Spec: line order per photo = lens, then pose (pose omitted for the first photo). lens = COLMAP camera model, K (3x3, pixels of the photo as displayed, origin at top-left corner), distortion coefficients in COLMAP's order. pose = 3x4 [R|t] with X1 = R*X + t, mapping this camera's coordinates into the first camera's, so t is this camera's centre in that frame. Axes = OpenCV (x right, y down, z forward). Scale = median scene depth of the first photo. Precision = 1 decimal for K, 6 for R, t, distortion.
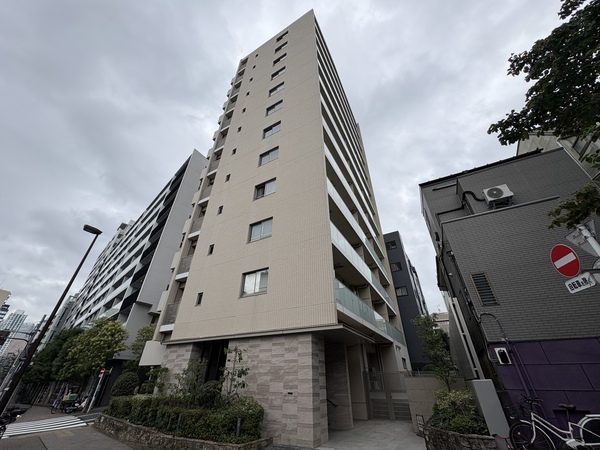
lens RADIAL K [[236.8, 0, 300.0], [0, 236.8, 225.0], [0, 0, 1]] dist [0.001386, 0.000084]
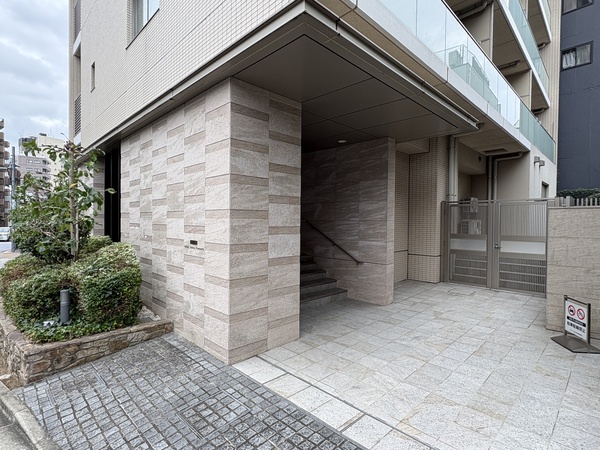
lens RADIAL K [[316.5, 0, 300.0], [0, 316.5, 225.0], [0, 0, 1]] dist [0.002237, 0.000939]
pose [[0.962834, 0.006326, -0.270021, 0.201630], [0.145587, 0.829906, 0.538573, 0.341681], [0.227500, -0.557868, 0.798140, 0.505330]]
